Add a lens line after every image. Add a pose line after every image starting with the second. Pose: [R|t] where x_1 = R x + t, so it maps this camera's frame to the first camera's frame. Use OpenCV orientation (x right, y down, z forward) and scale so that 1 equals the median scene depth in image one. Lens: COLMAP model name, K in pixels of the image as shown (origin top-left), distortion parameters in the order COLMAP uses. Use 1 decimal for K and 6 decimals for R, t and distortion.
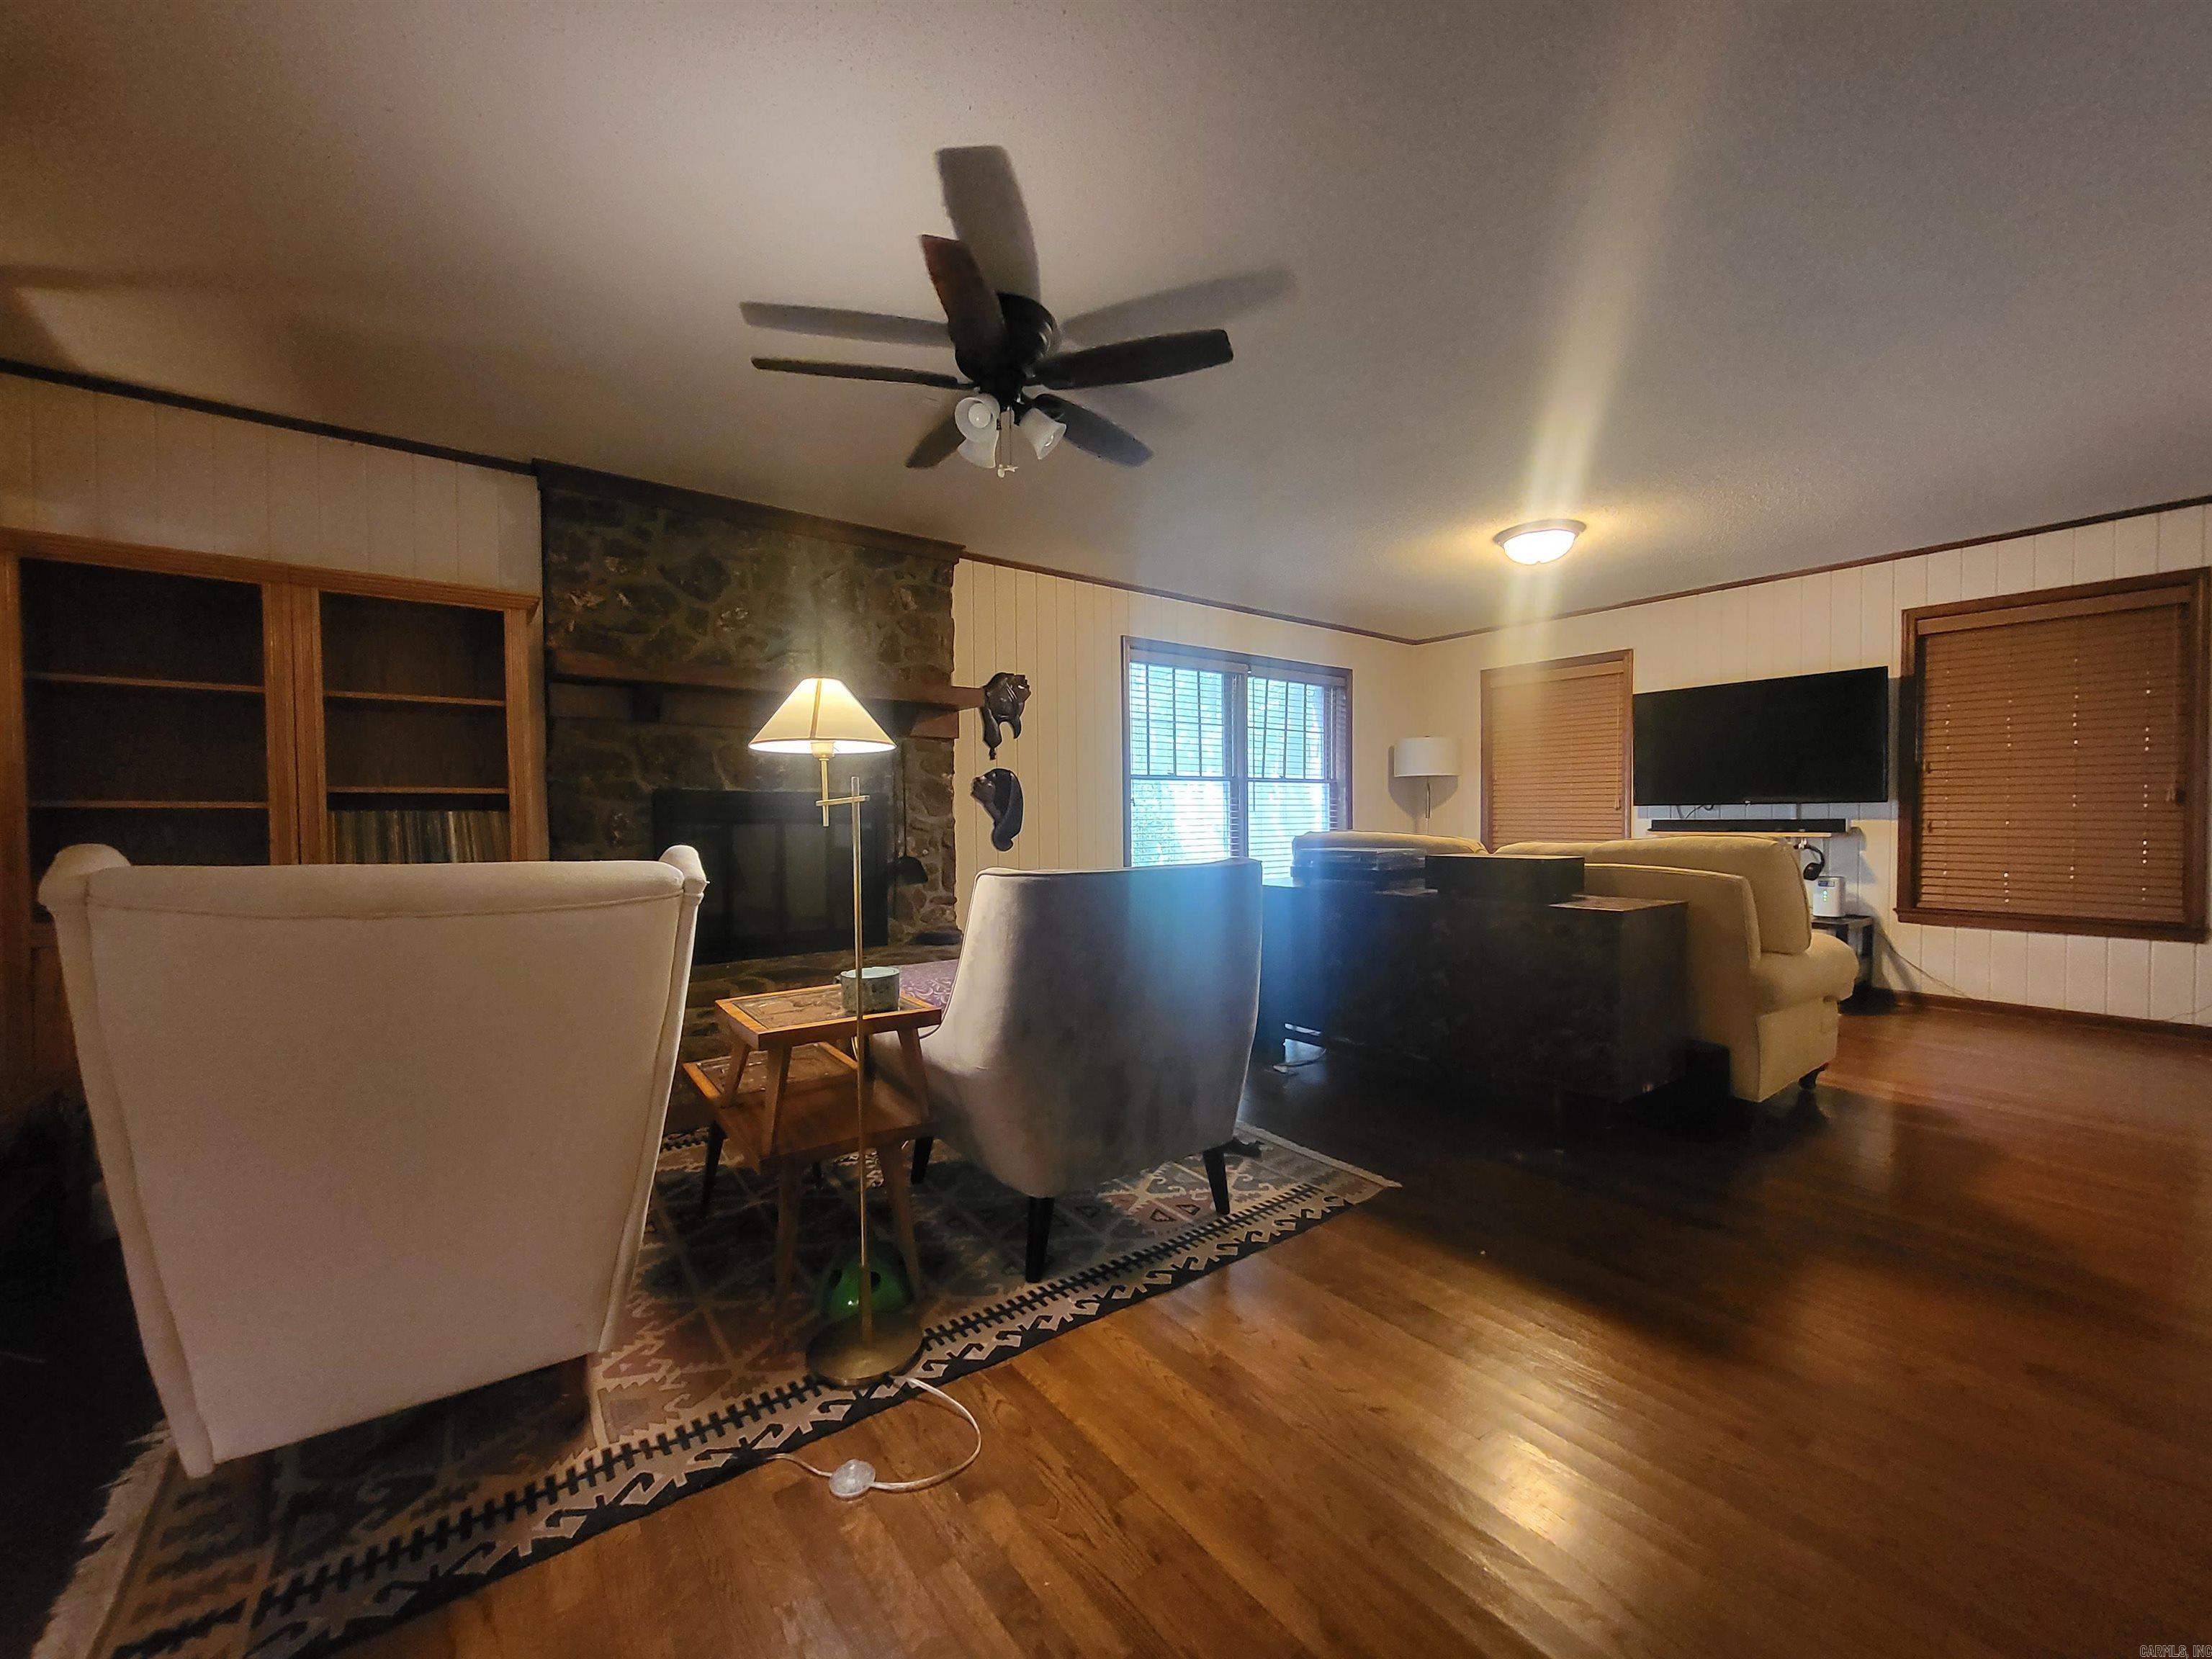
lens RADIAL K [[879.7, 0, 1079.5], [0, 879.7, 835.1], [0, 0, 1]] dist [0.005696, -0.000657]
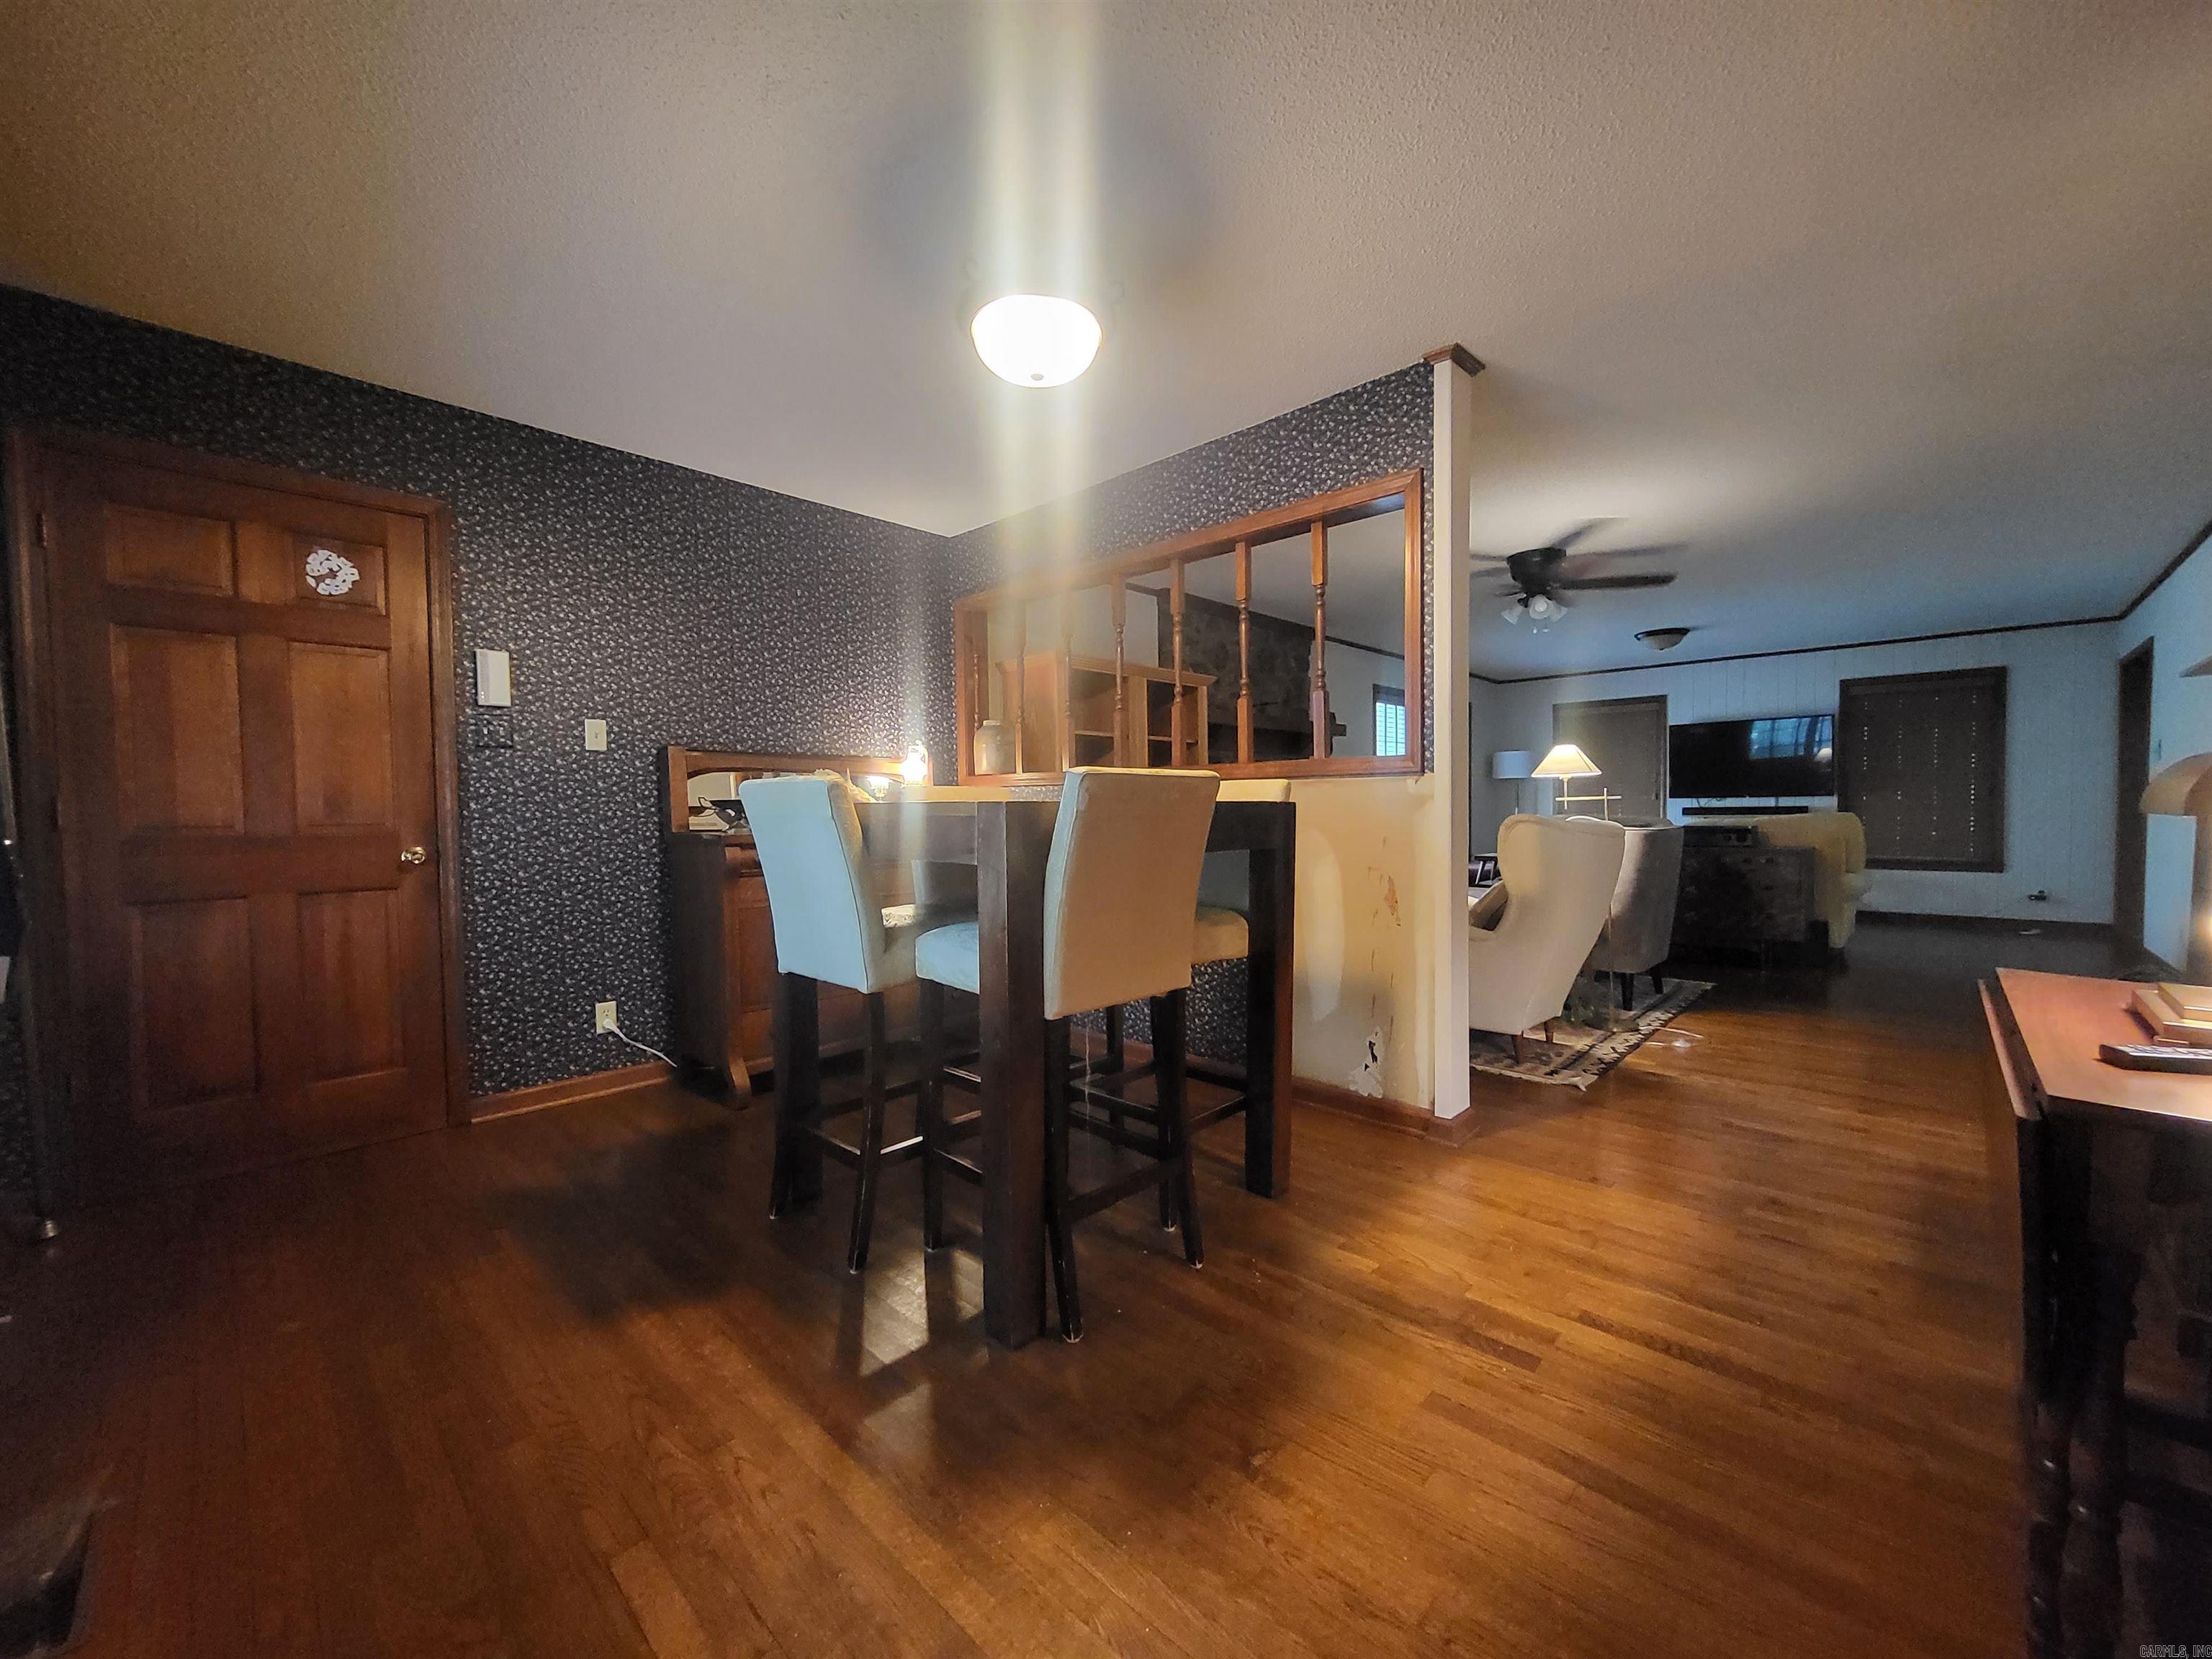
lens RADIAL K [[879.7, 0, 1092.2], [0, 879.7, 841.7], [0, 0, 1]] dist [0.005696, -0.000657]
pose [[0.986187, -0.012405, 0.165171, -0.734146], [0.009839, 0.999818, 0.016344, 0.008249], [-0.165344, -0.014493, 0.986129, -0.413022]]
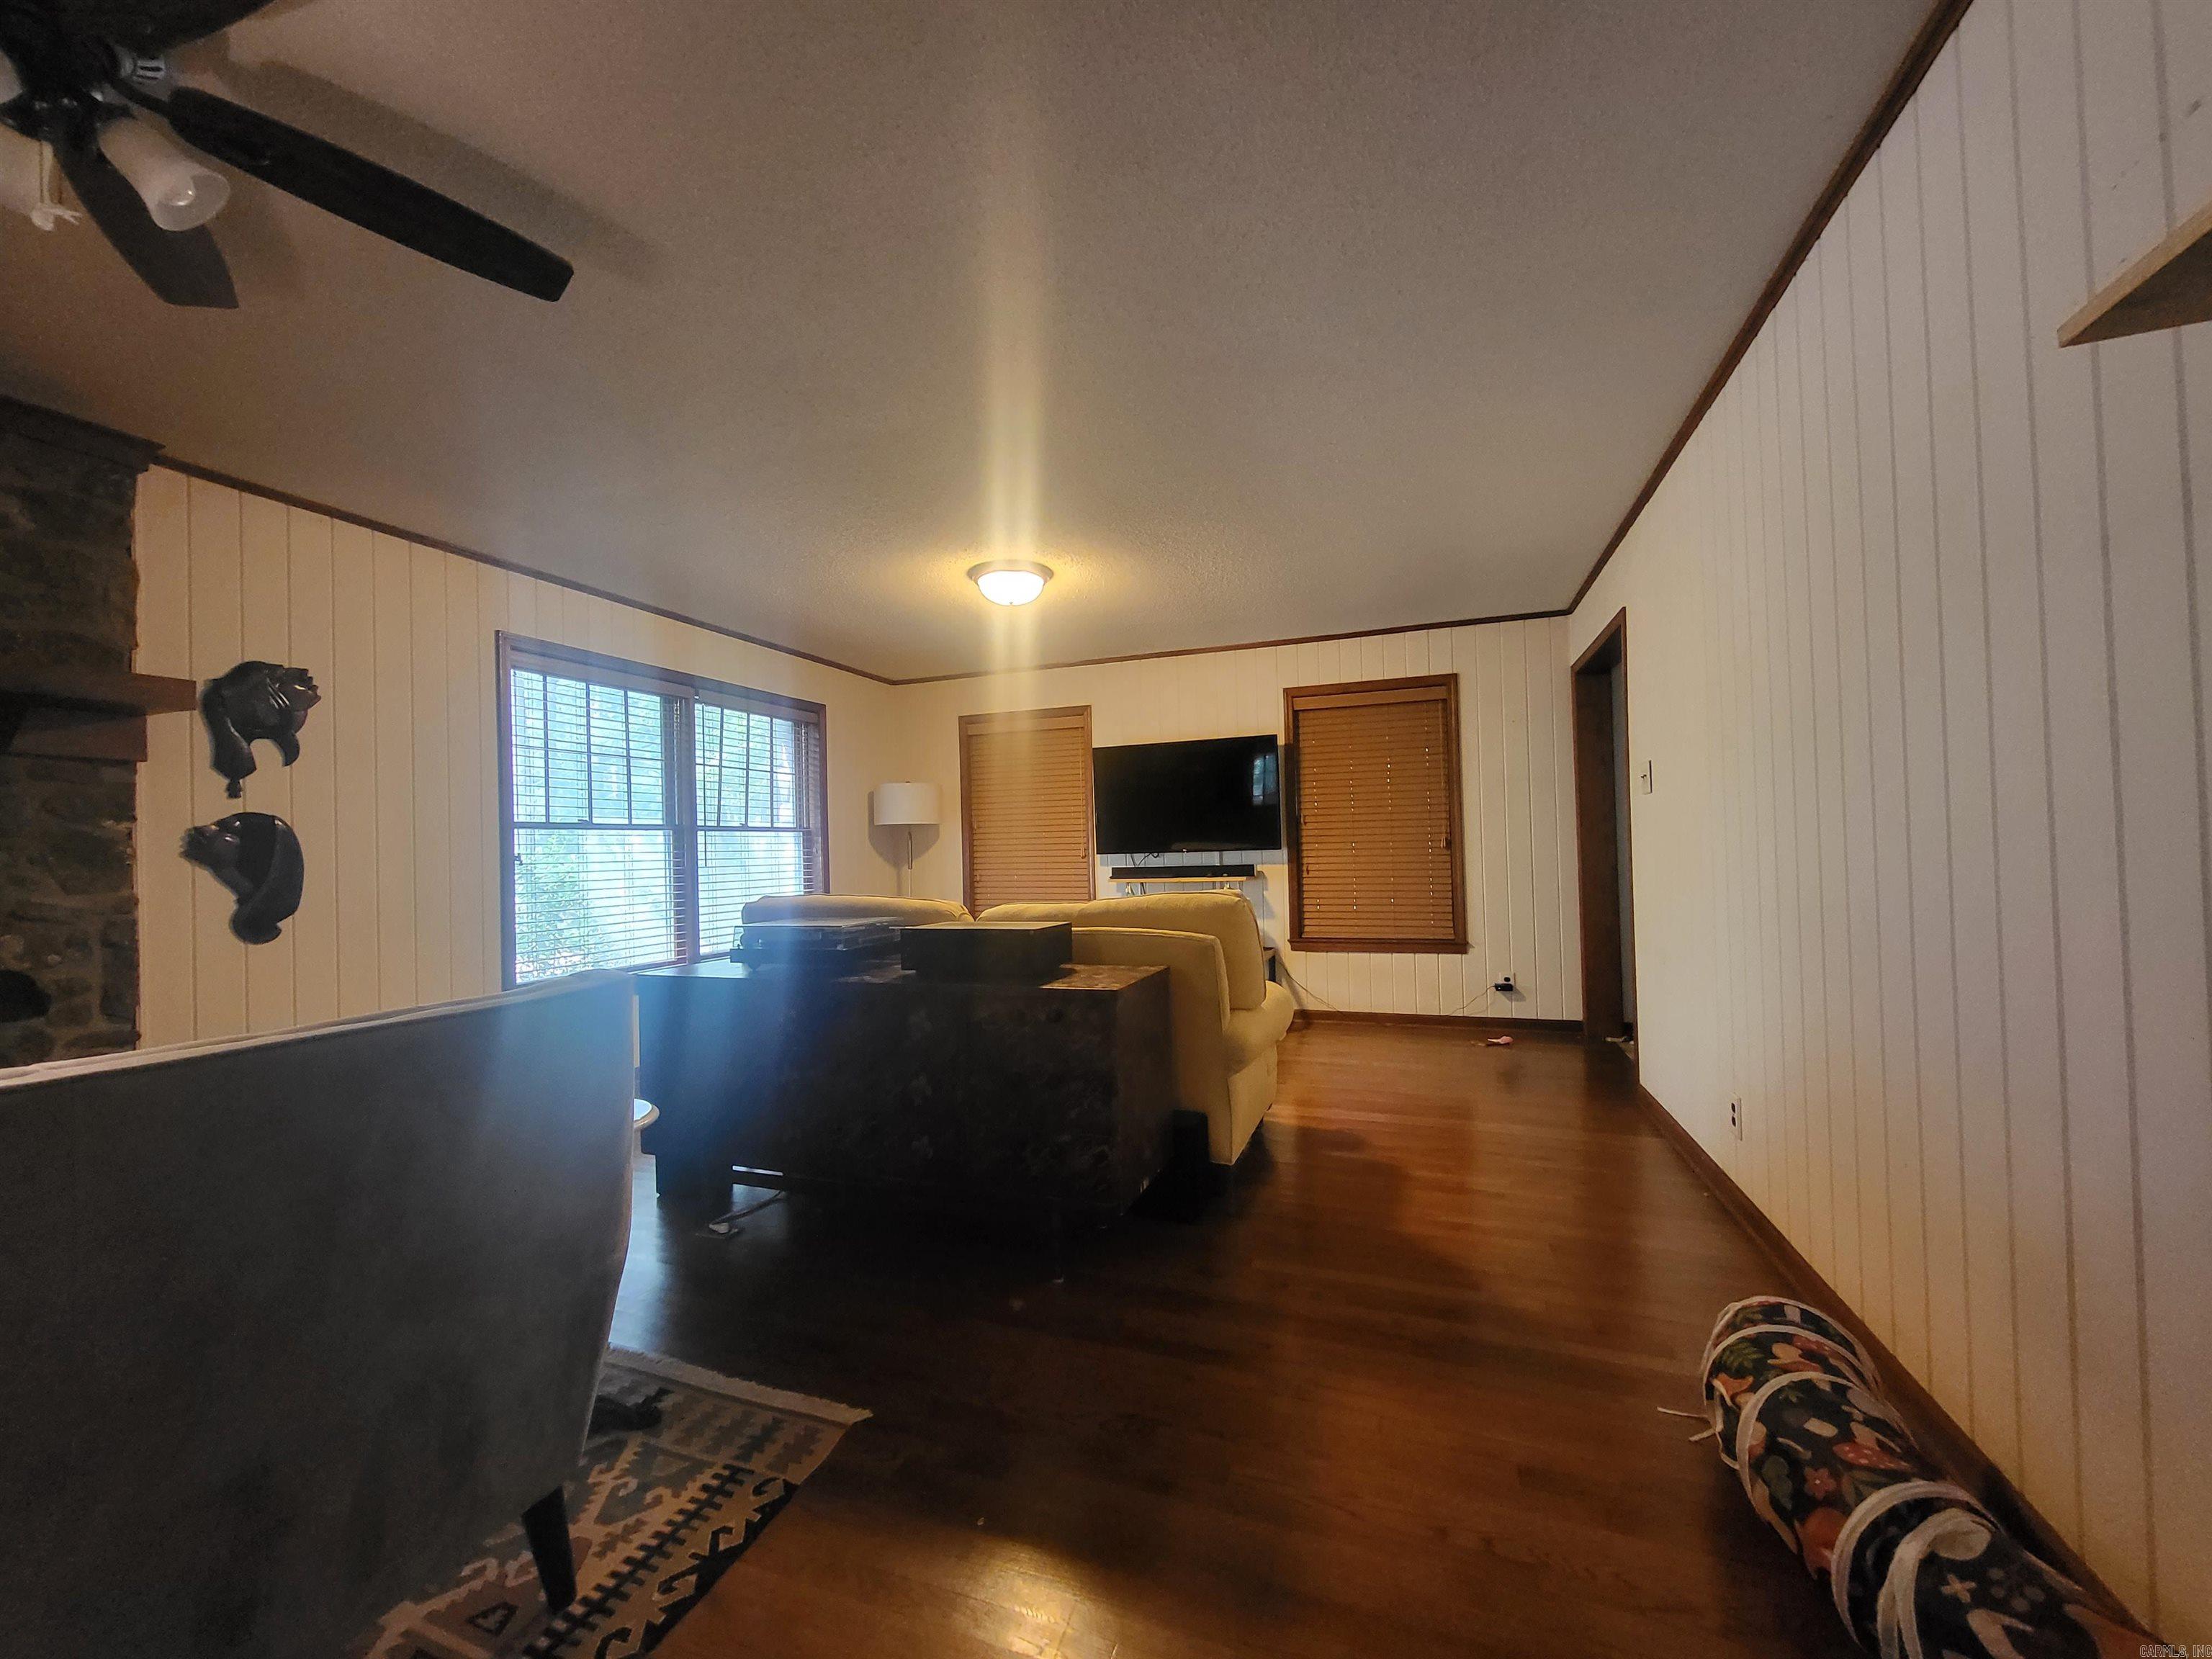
lens RADIAL K [[879.7, 0, 1111.1], [0, 879.7, 833.3], [0, 0, 1]] dist [0.005696, -0.000657]
pose [[0.827796, -0.003077, 0.561020, 0.070373], [0.032334, 0.998584, -0.042232, -0.016428], [-0.560096, 0.053100, 0.826724, 0.155014]]
